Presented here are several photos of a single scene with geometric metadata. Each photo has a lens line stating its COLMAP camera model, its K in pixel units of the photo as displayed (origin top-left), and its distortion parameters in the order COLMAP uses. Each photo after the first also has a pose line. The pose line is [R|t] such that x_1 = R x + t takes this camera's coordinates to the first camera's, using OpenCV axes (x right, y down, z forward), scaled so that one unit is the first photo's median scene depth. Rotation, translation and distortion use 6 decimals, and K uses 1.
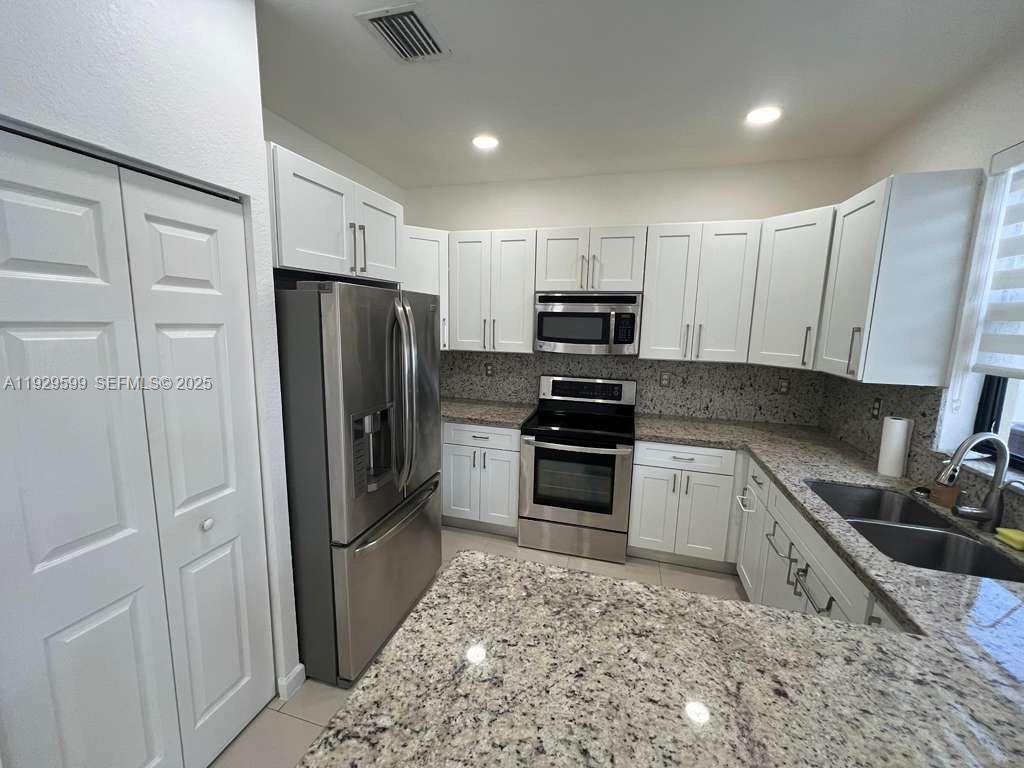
lens RADIAL K [[400.6, 0, 511.1], [0, 400.6, 382.4], [0, 0, 1]] dist [-0.000581, 0.000834]
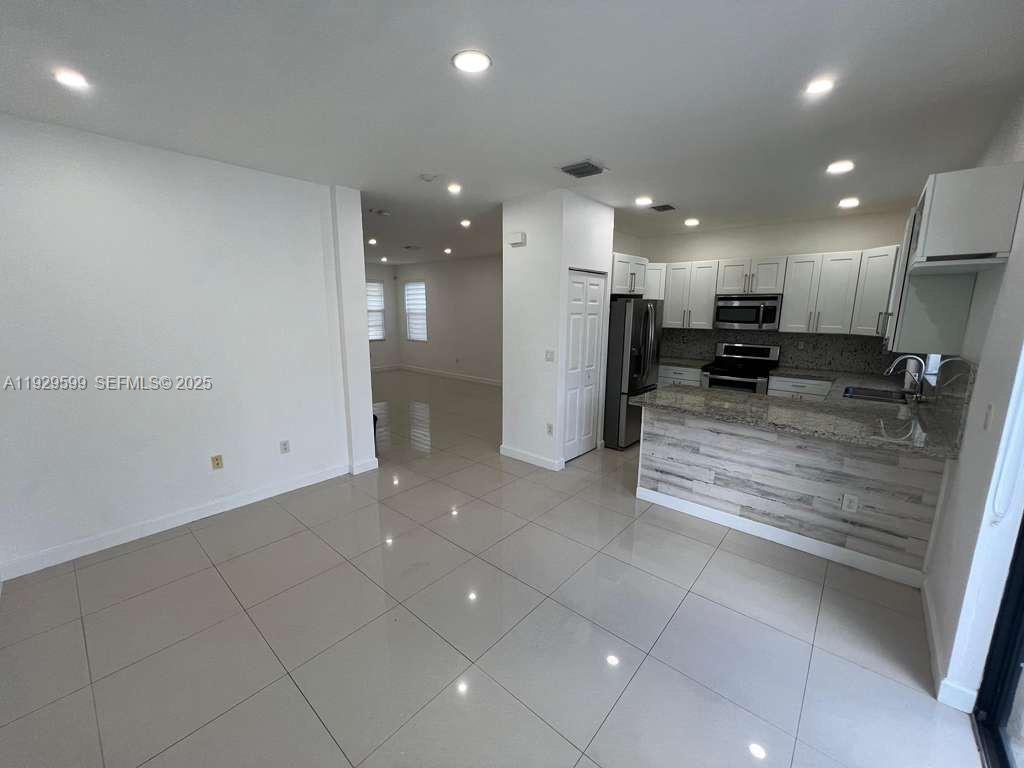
lens RADIAL K [[400.6, 0, 513.9], [0, 400.6, 382.5], [0, 0, 1]] dist [-0.000581, 0.000834]
pose [[0.901726, 0.061602, -0.427897, 0.038238], [-0.053593, 0.998089, 0.030752, 0.174489], [0.428974, -0.004798, 0.903304, -1.106977]]
